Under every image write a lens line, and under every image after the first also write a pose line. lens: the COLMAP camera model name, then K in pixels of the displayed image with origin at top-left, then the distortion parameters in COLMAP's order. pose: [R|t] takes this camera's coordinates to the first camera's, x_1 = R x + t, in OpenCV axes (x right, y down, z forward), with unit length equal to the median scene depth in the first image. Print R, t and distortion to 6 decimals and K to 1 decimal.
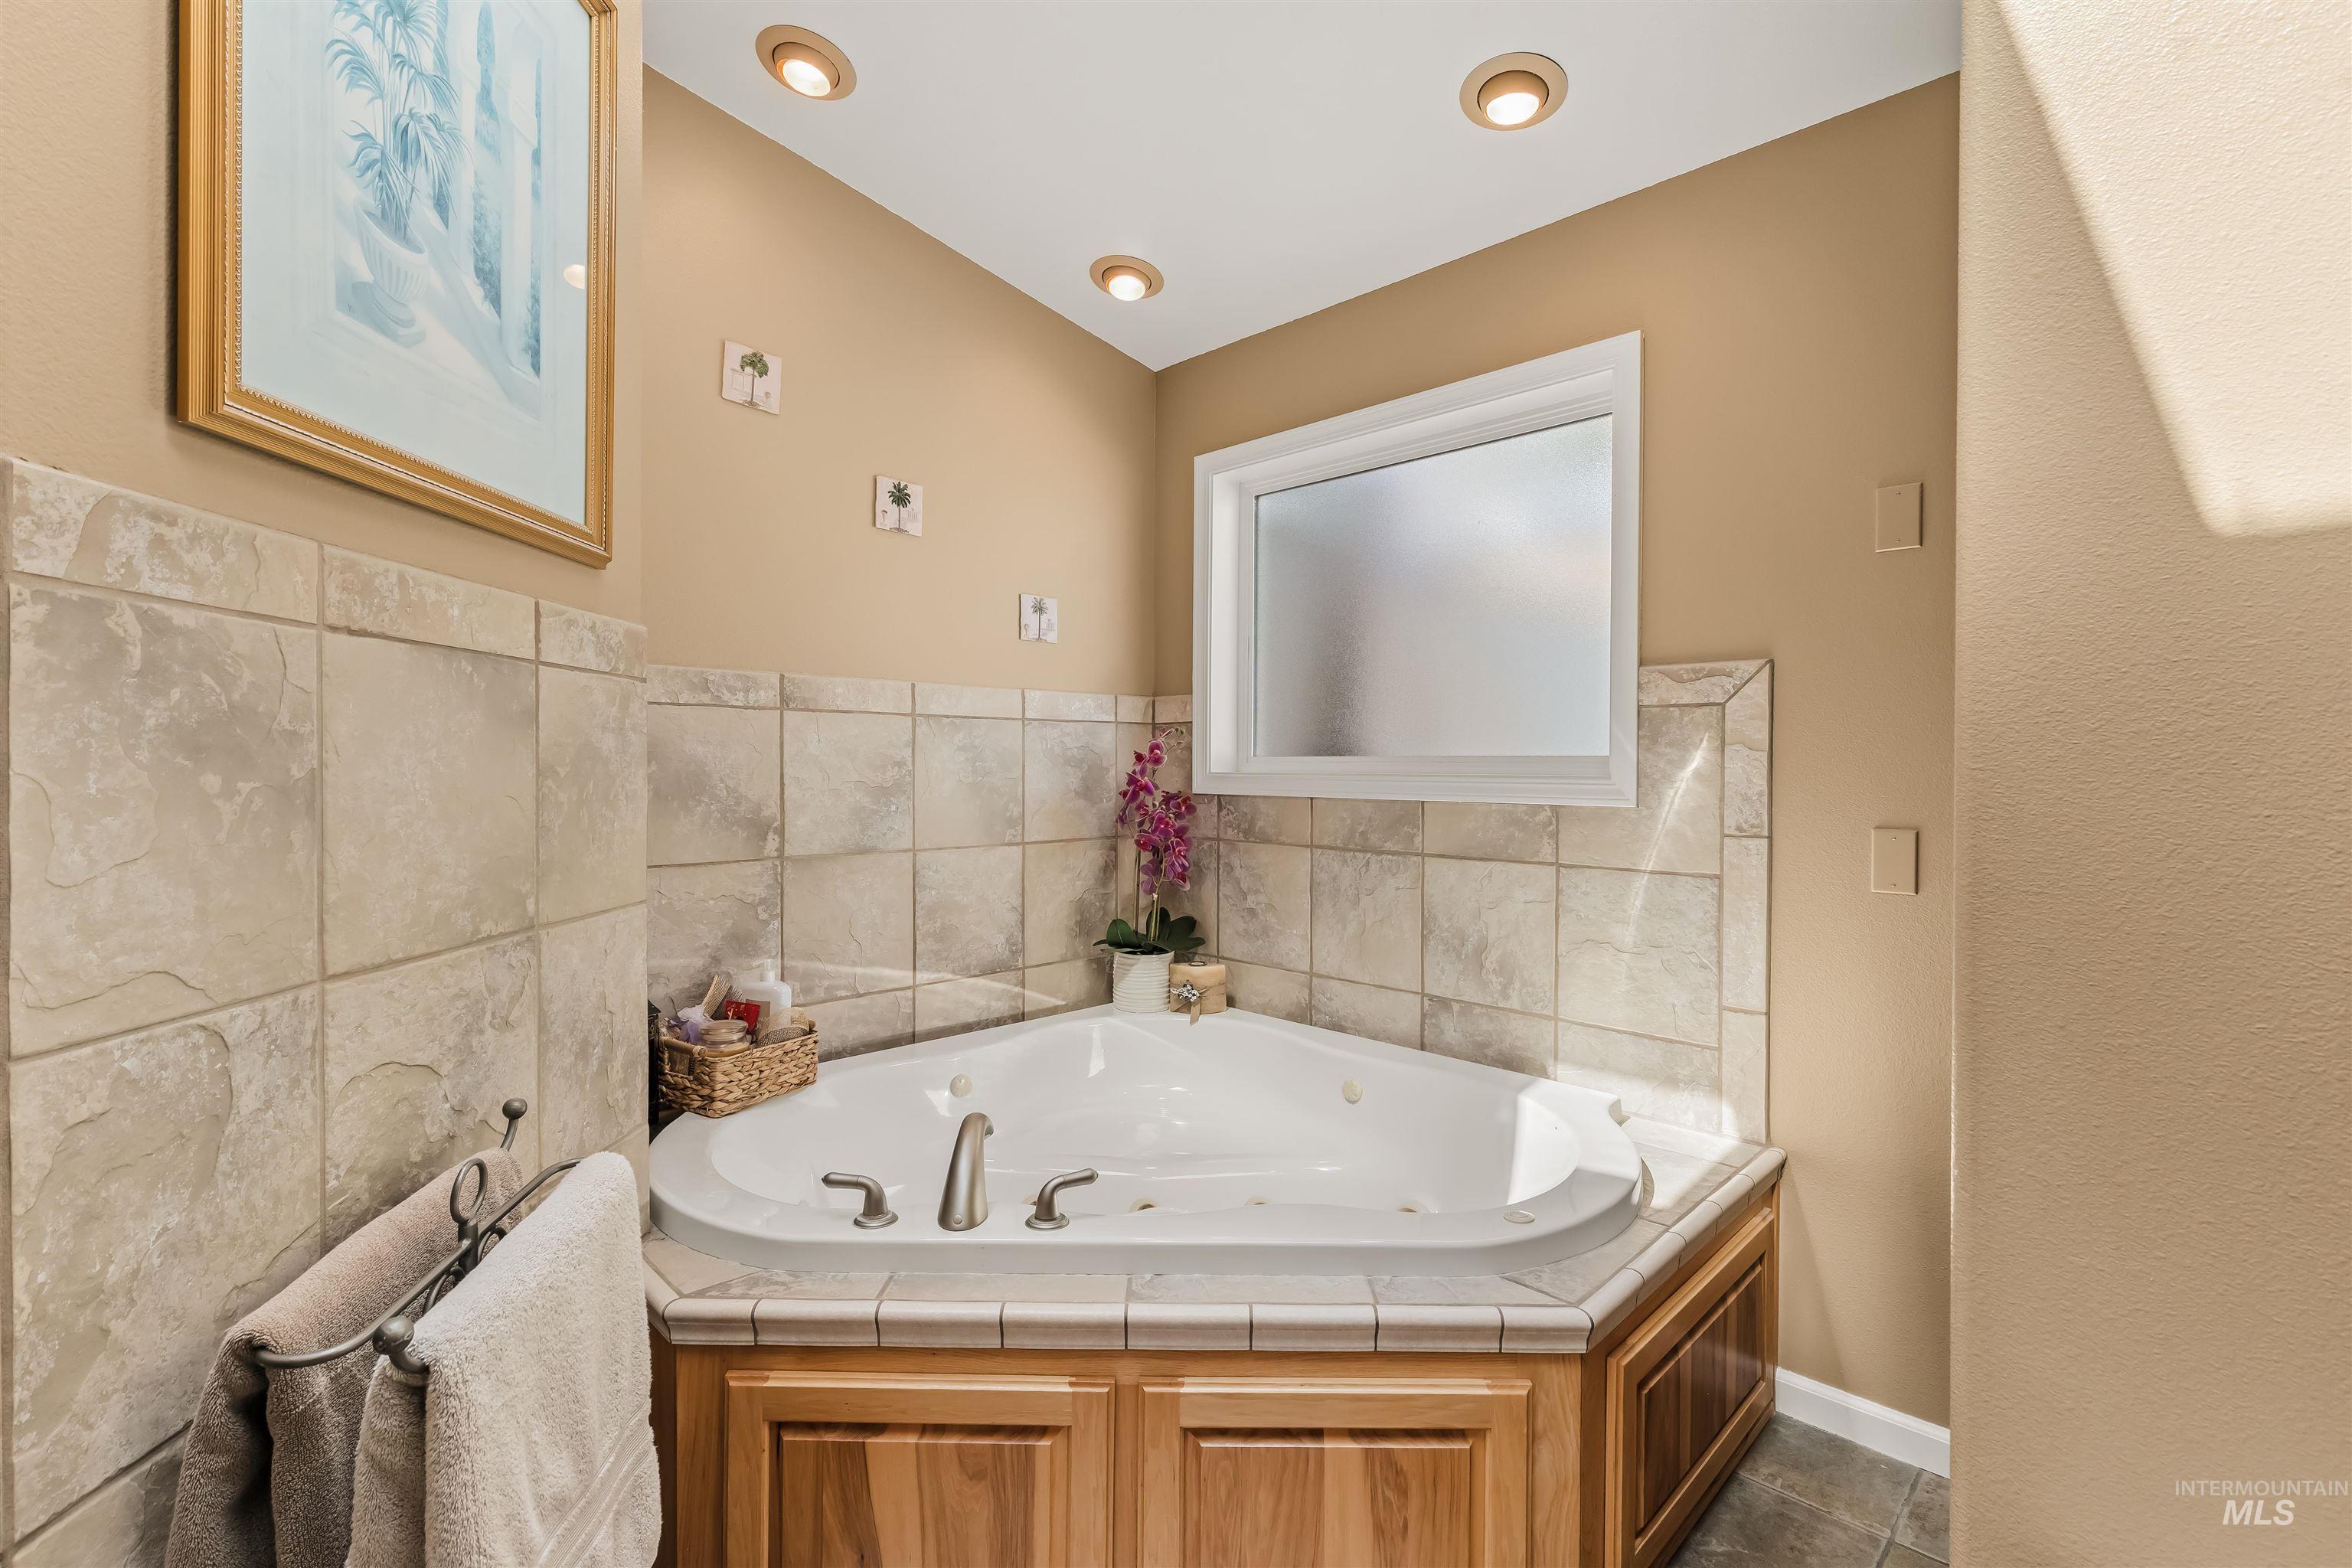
lens RADIAL K [[1051.9, 0, 1184.1], [0, 1051.9, 771.6], [0, 0, 1]] dist [-0.000564, 0.000042]
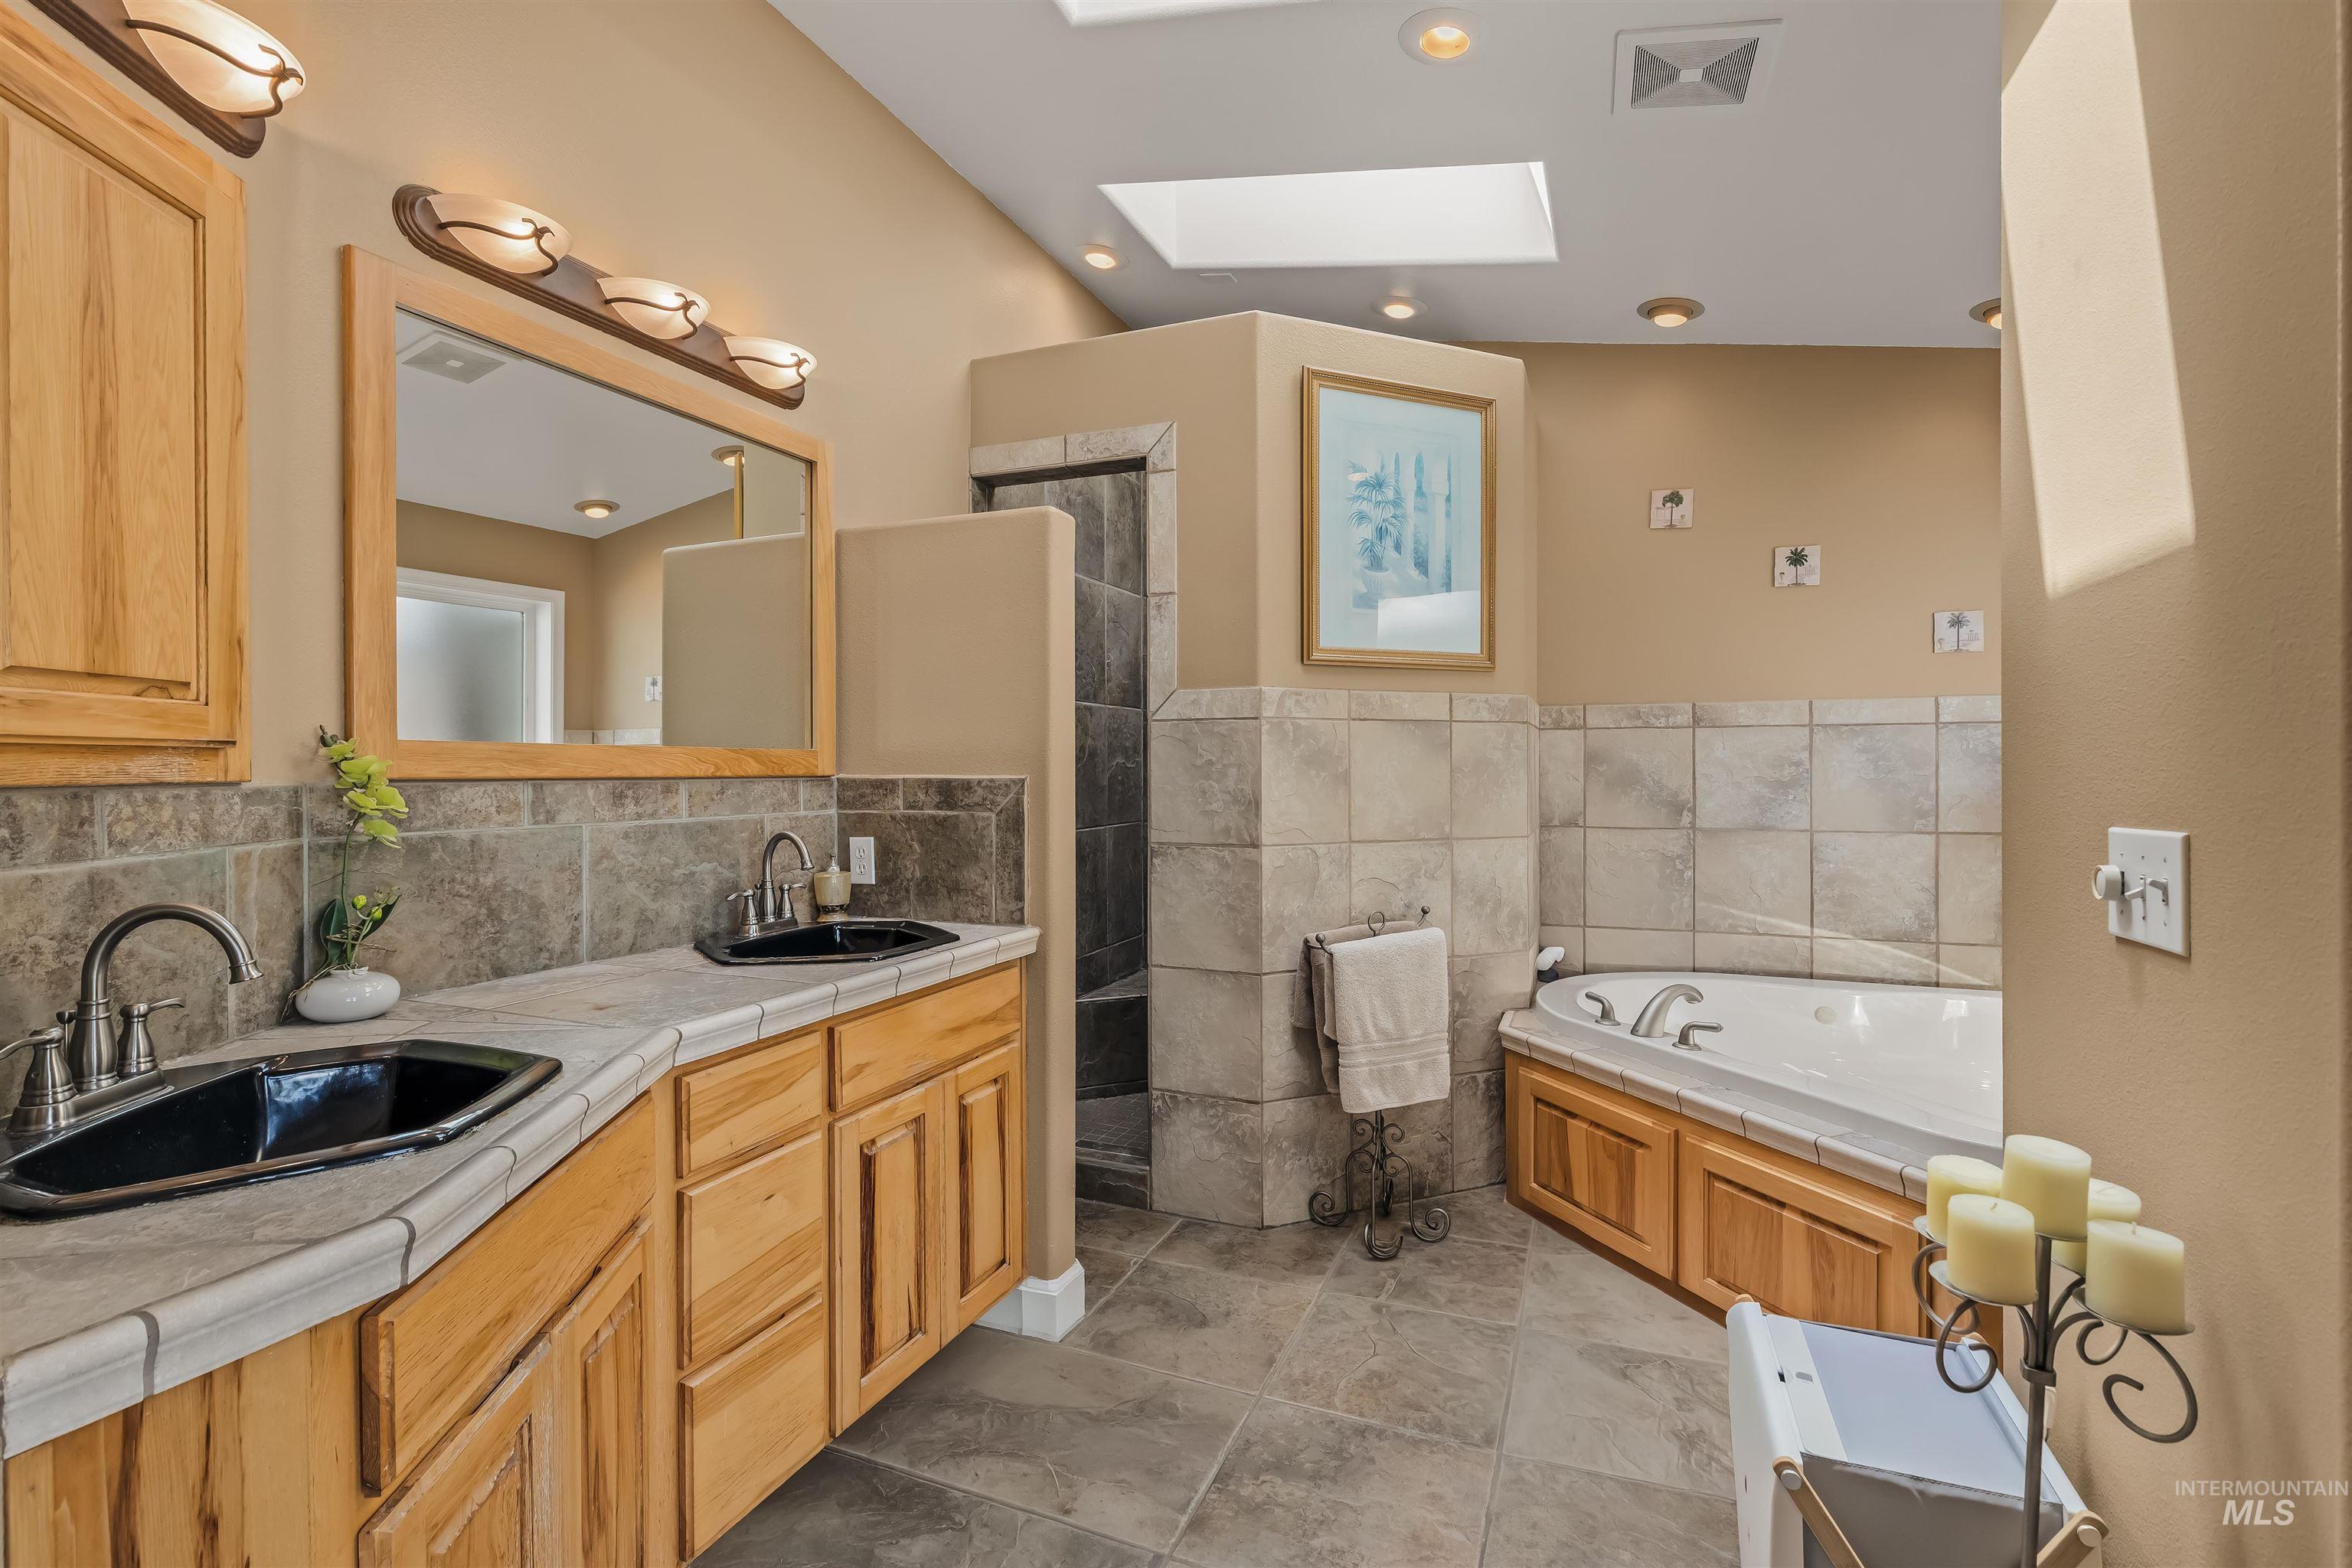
lens RADIAL K [[1051.9, 0, 1184.1], [0, 1051.9, 771.6], [0, 0, 1]] dist [-0.000564, 0.000042]
pose [[0.385845, -0.000452, -0.922563, 0.718195], [0.000514, 1.000000, -0.000275, 0.002636], [0.922563, -0.000368, 0.385845, -0.229057]]
